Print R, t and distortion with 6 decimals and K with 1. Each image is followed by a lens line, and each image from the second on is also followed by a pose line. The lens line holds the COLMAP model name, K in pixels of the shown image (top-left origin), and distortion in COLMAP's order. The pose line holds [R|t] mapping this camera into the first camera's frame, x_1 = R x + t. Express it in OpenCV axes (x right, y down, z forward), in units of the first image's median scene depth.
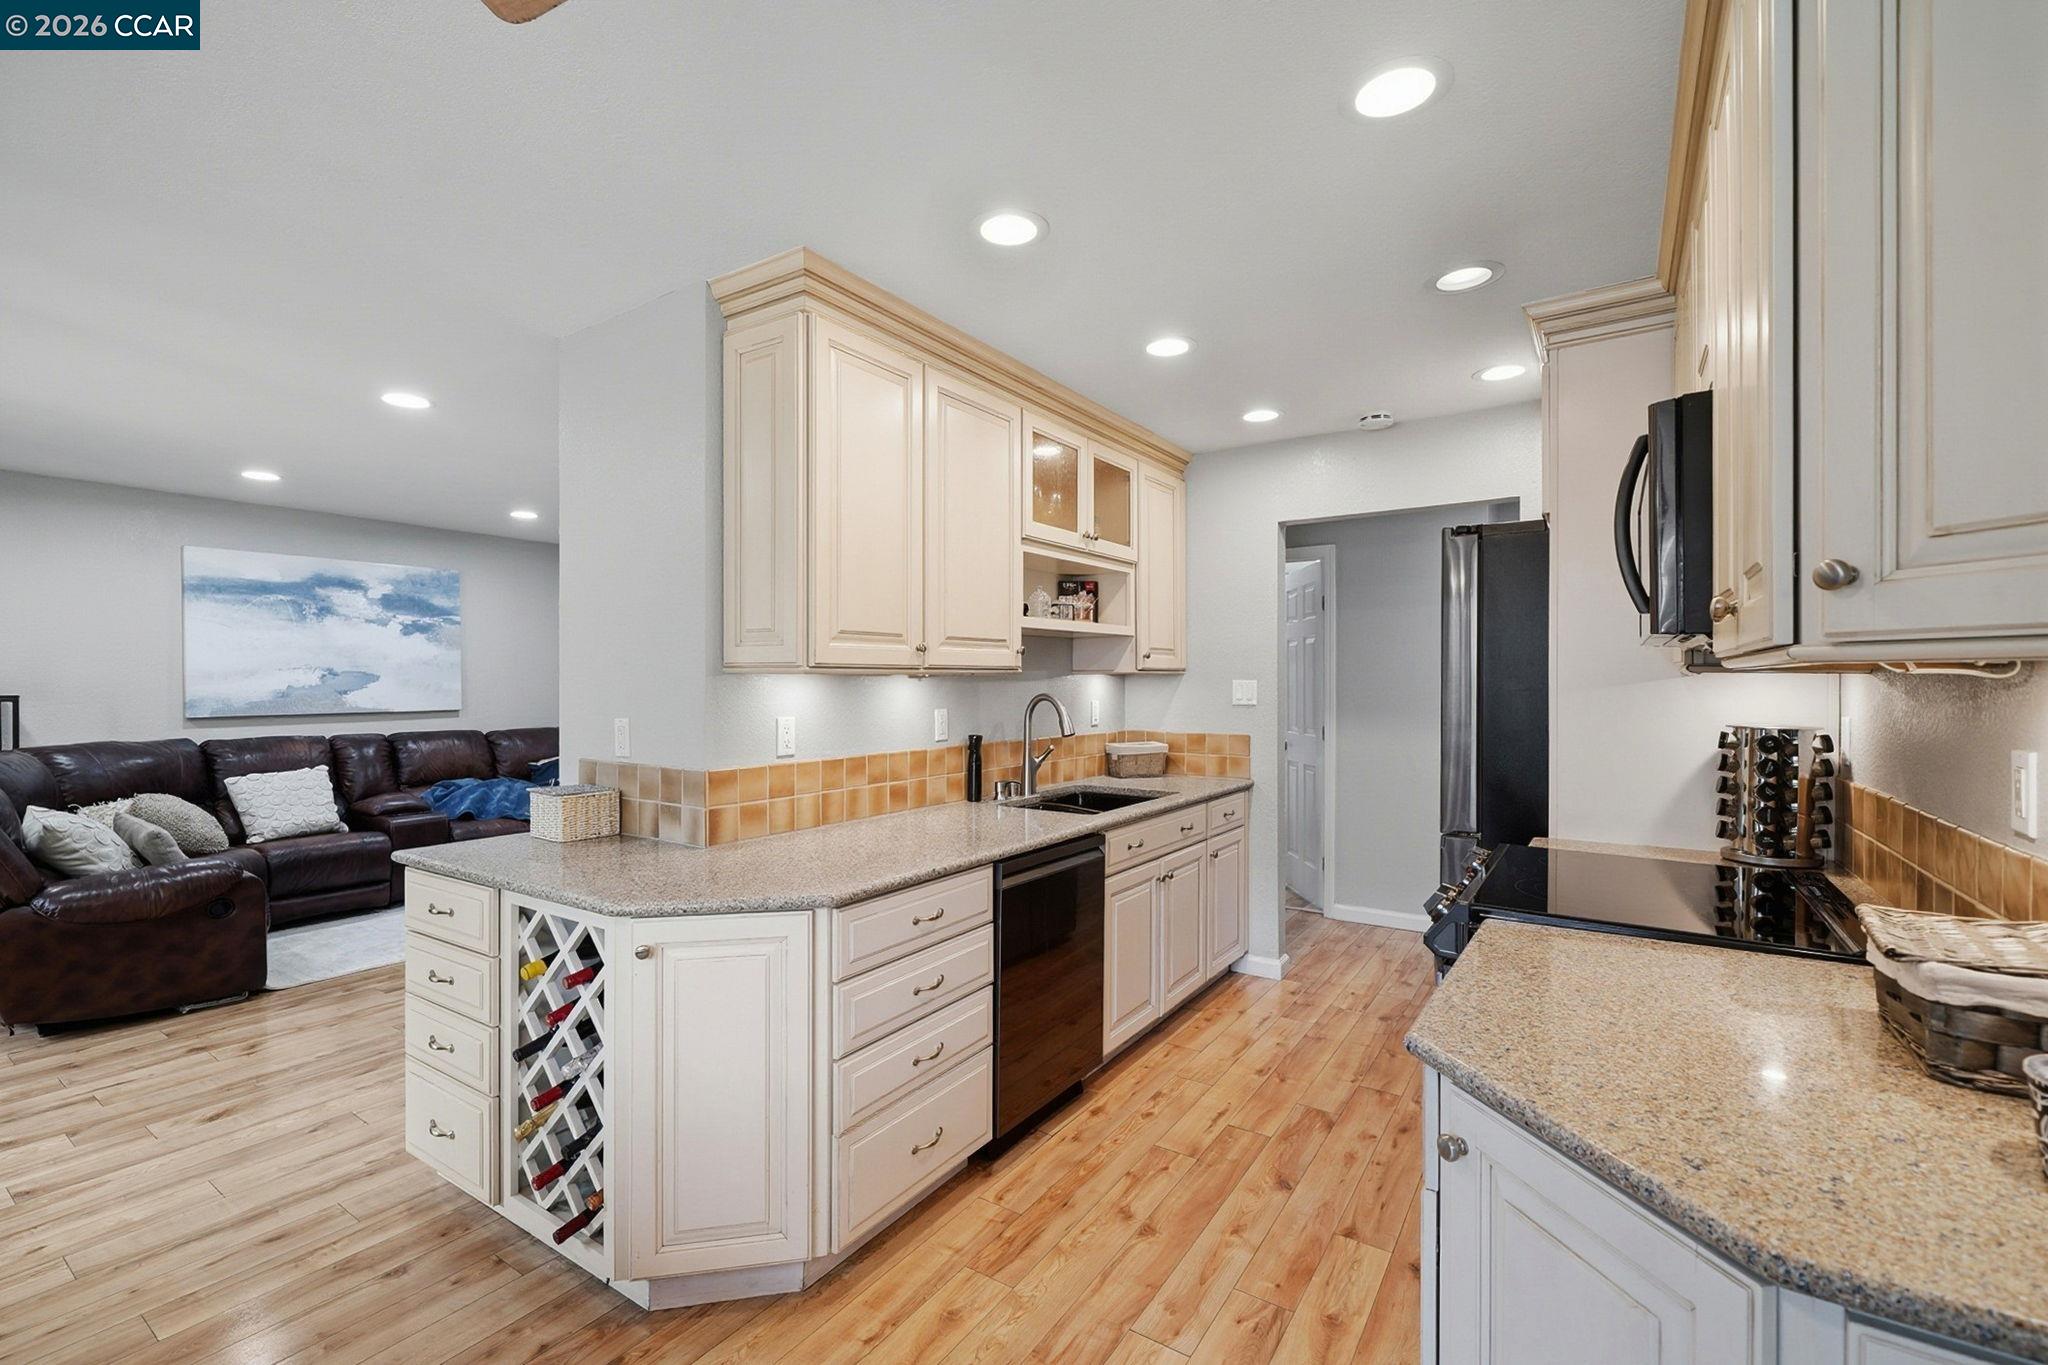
lens RADIAL K [[895.7, 0, 1016.9], [0, 895.7, 681.7], [0, 0, 1]] dist [-0.002134, 0.000762]
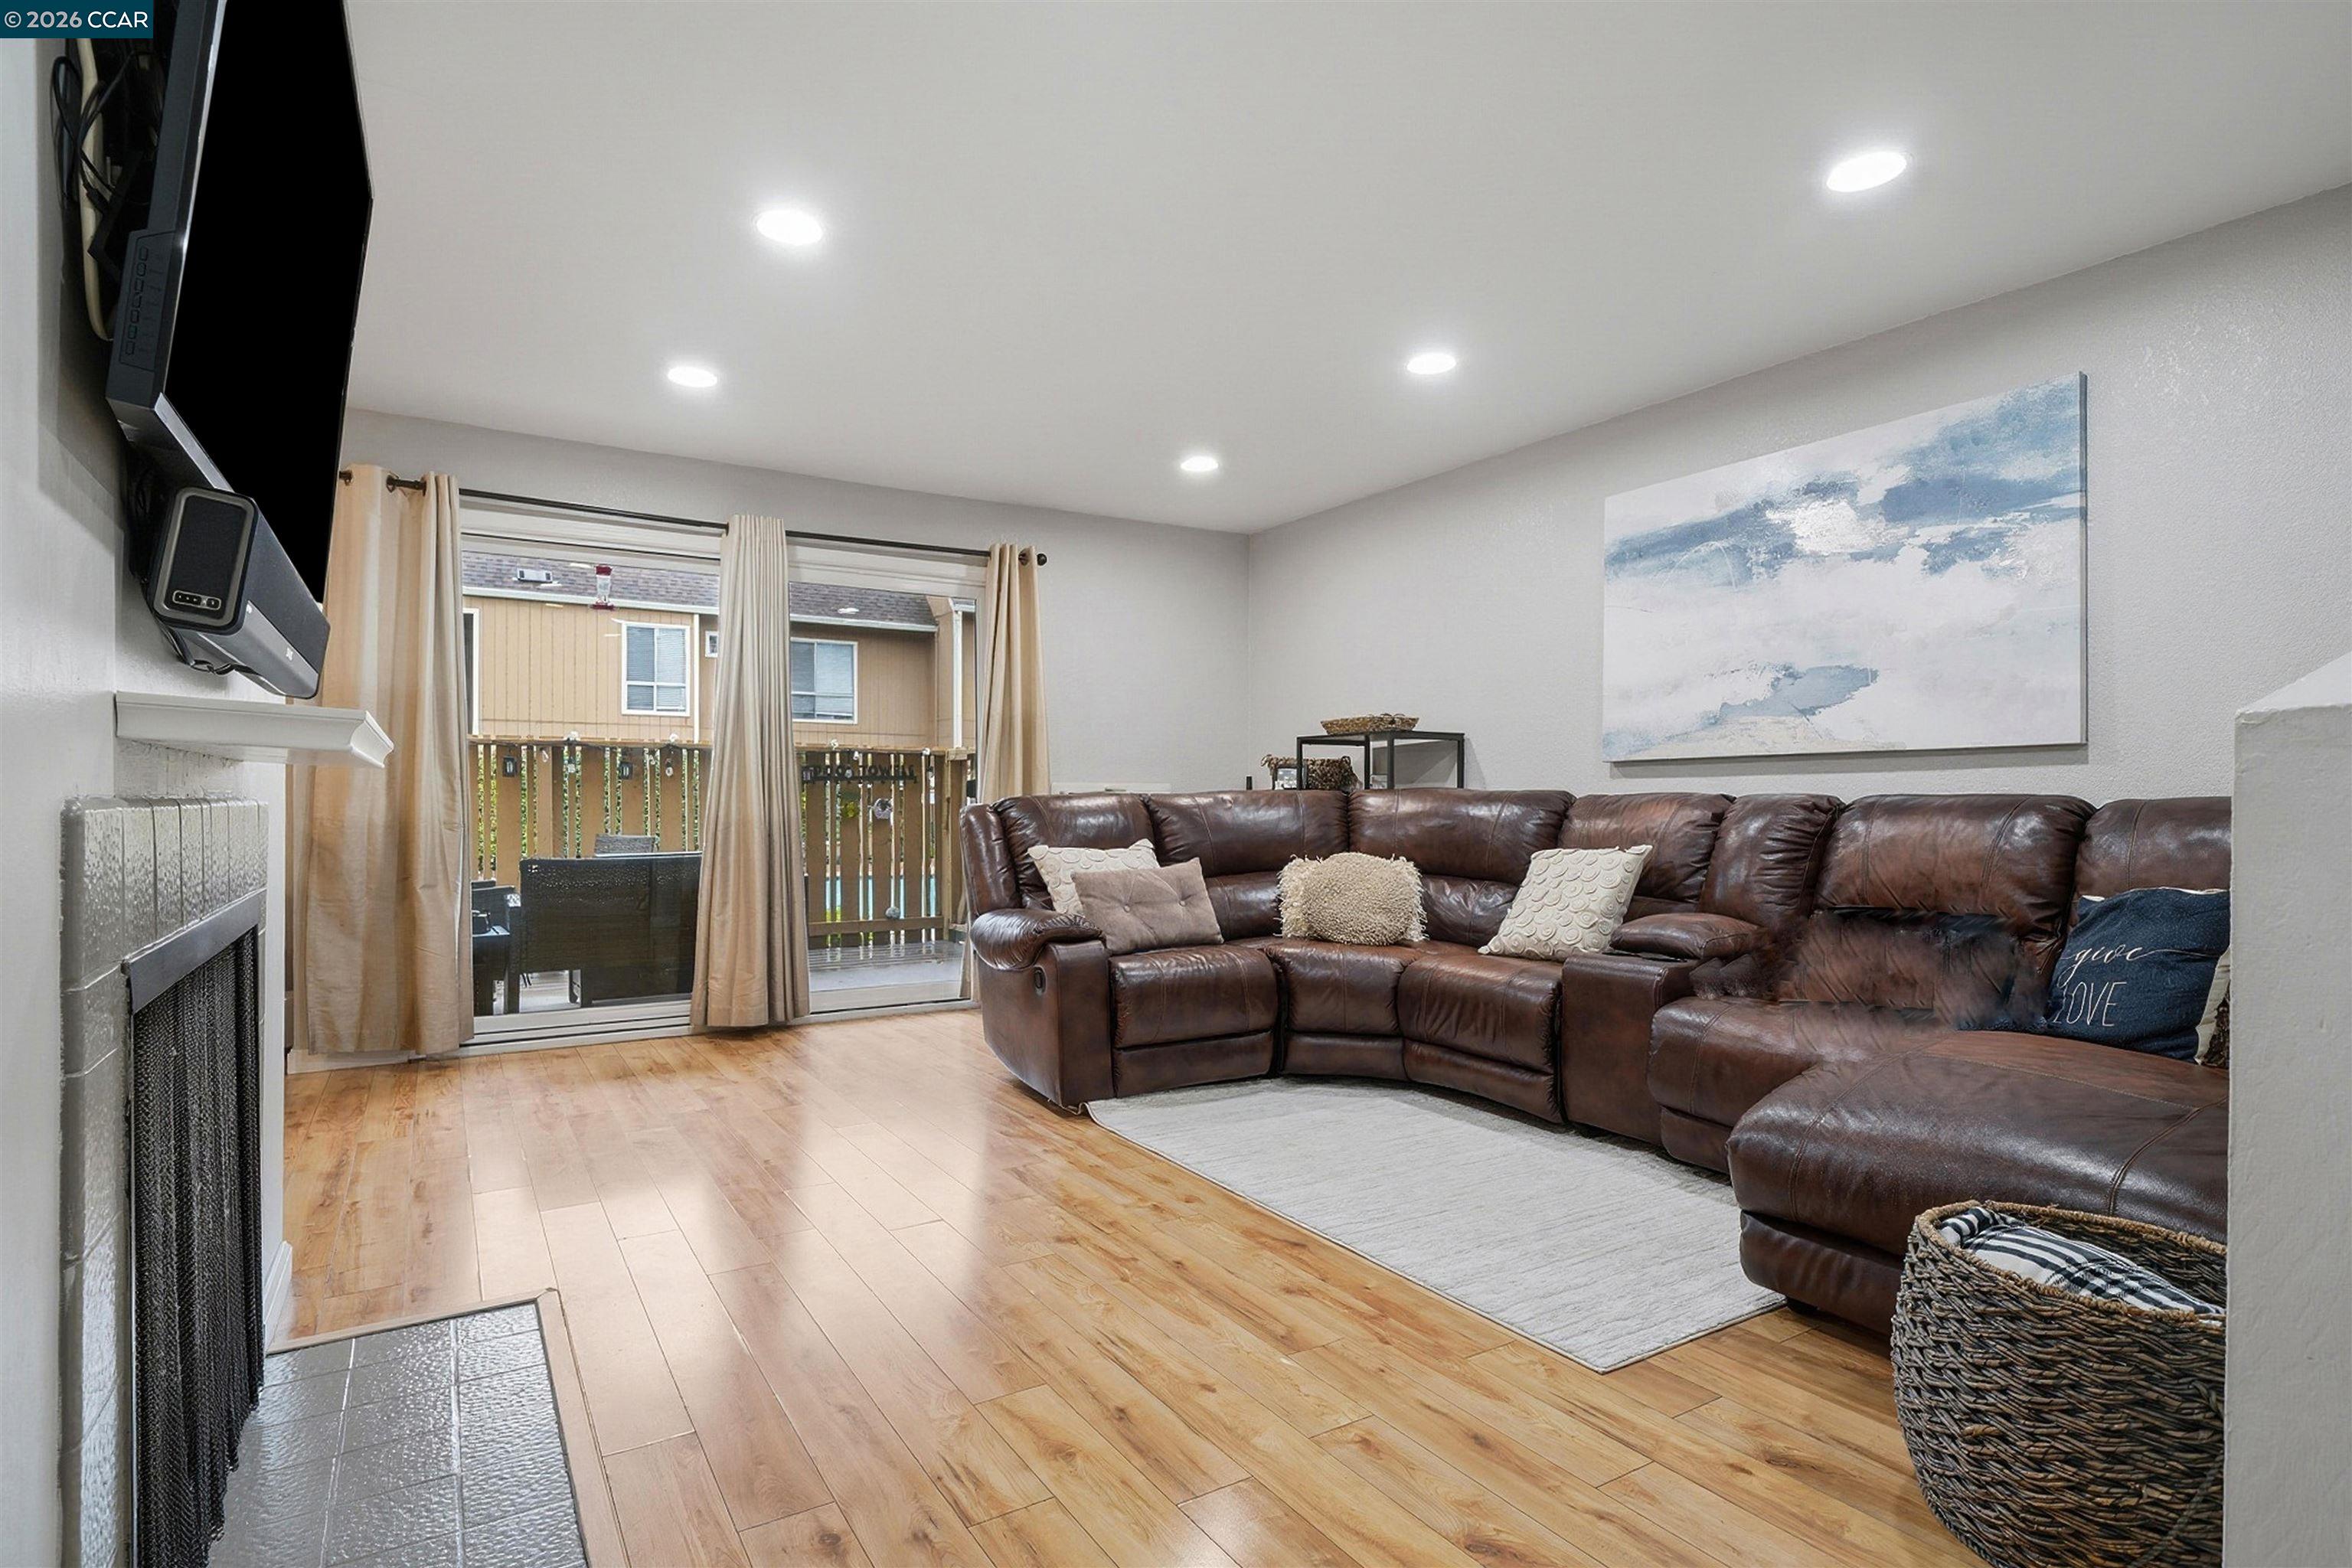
lens RADIAL K [[1196.8, 0, 1164.3], [0, 1196.8, 794.9], [0, 0, 1]] dist [0.005885, 0.000518]
pose [[-0.445662, -0.000204, -0.895202, -0.013813], [0.000037, 1.000000, -0.000246, 0.127867], [0.895202, -0.000143, -0.445662, 2.160698]]
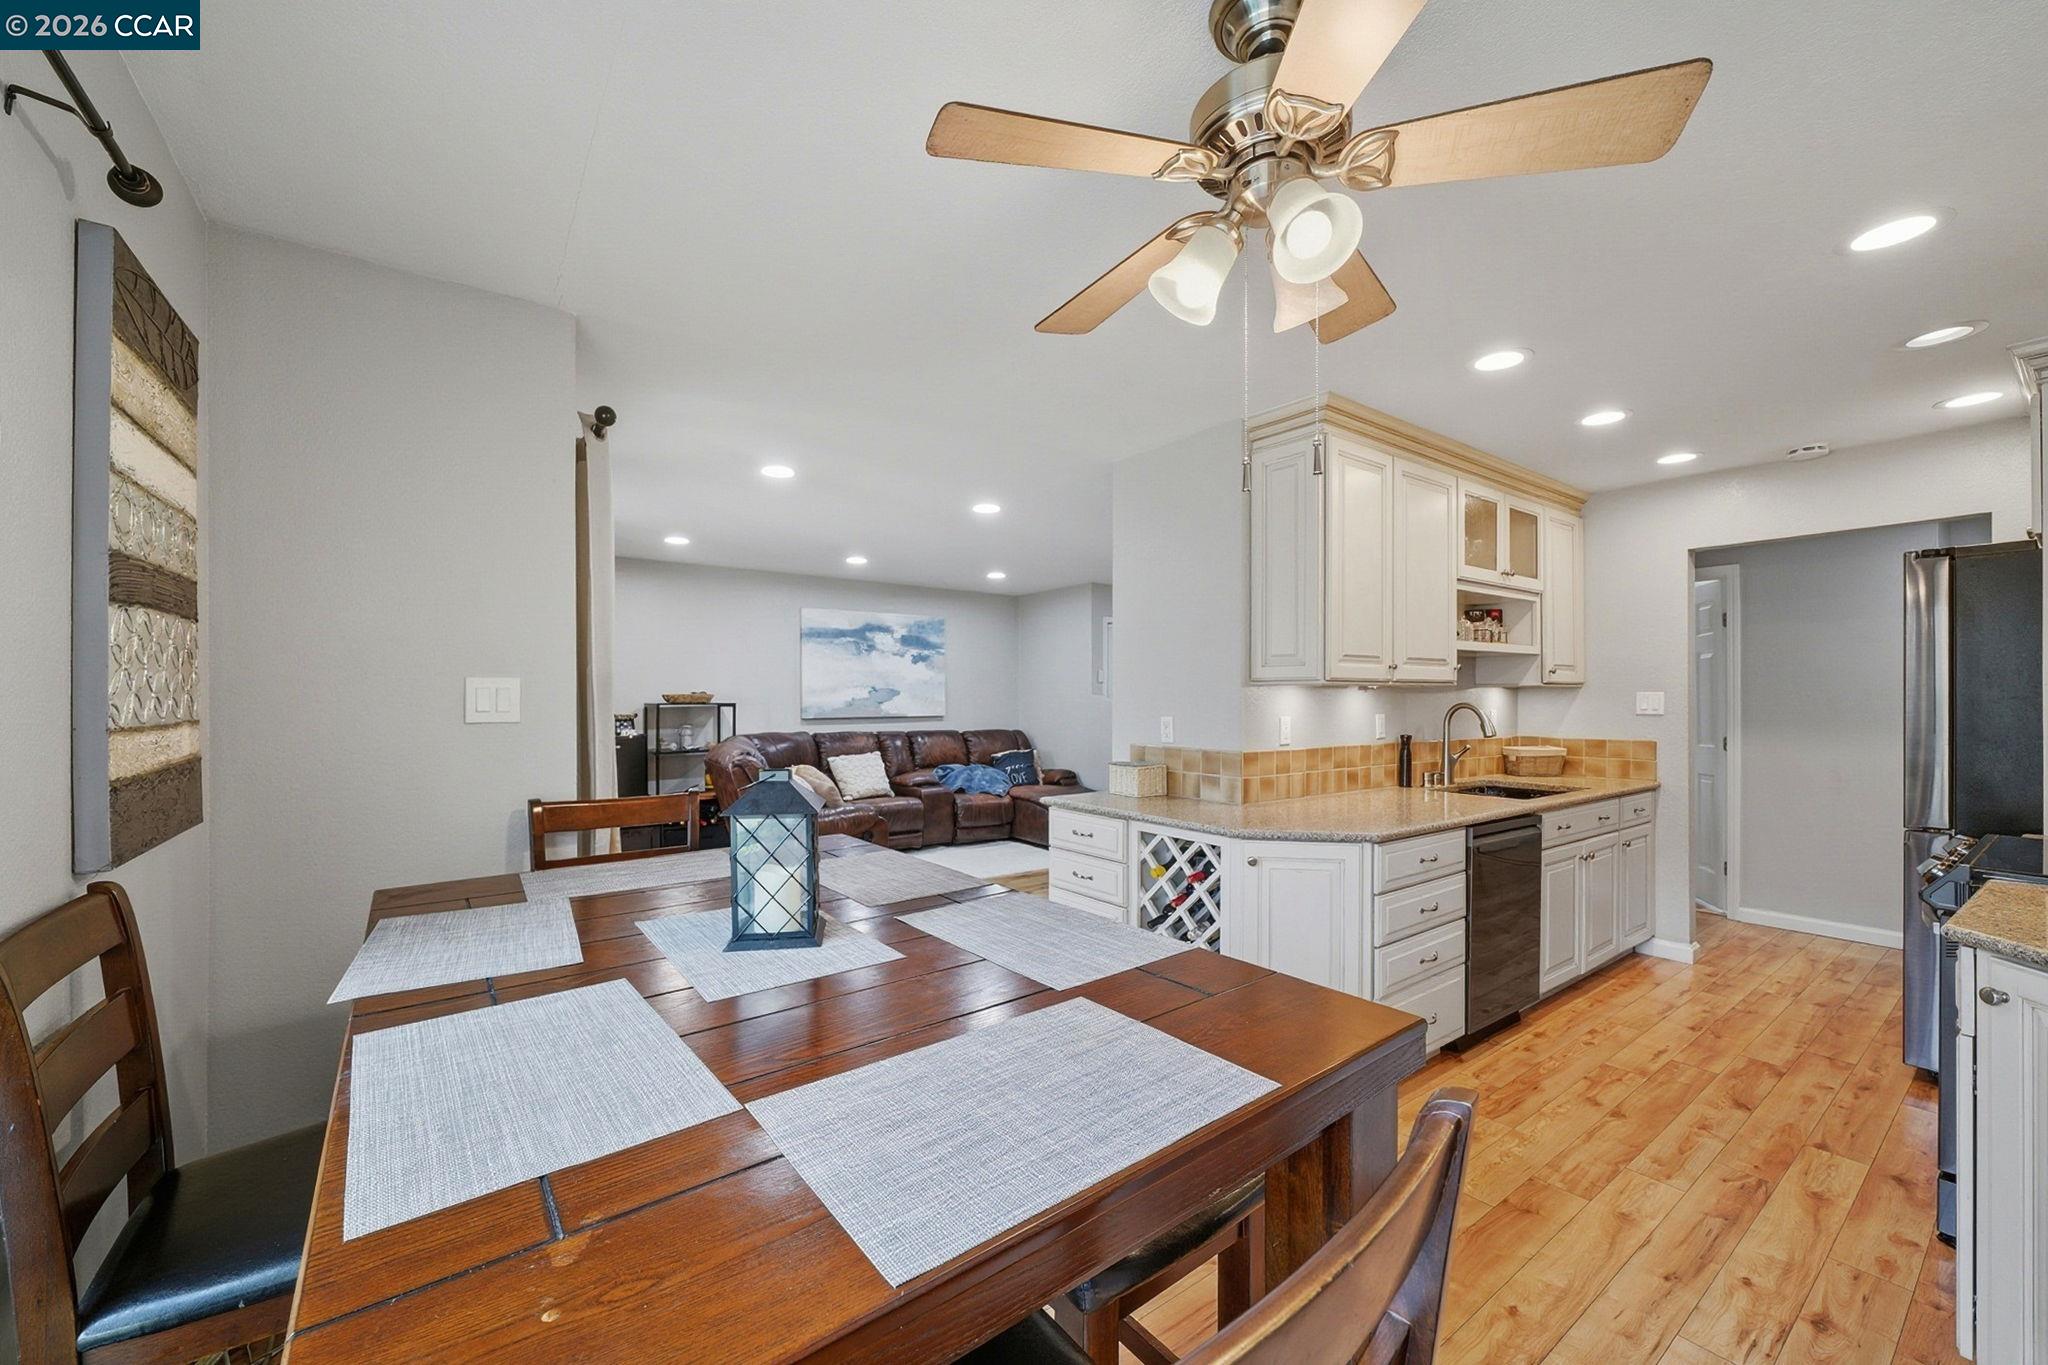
lens RADIAL K [[779.9, 0, 1018.1], [0, 779.9, 693.4], [0, 0, 1]] dist [-0.005630, 0.000449]
pose [[0.934208, -0.000741, -0.356728, -0.187784], [-0.001636, 0.999978, -0.006361, 0.009681], [0.356725, 0.006526, 0.934187, -0.257227]]
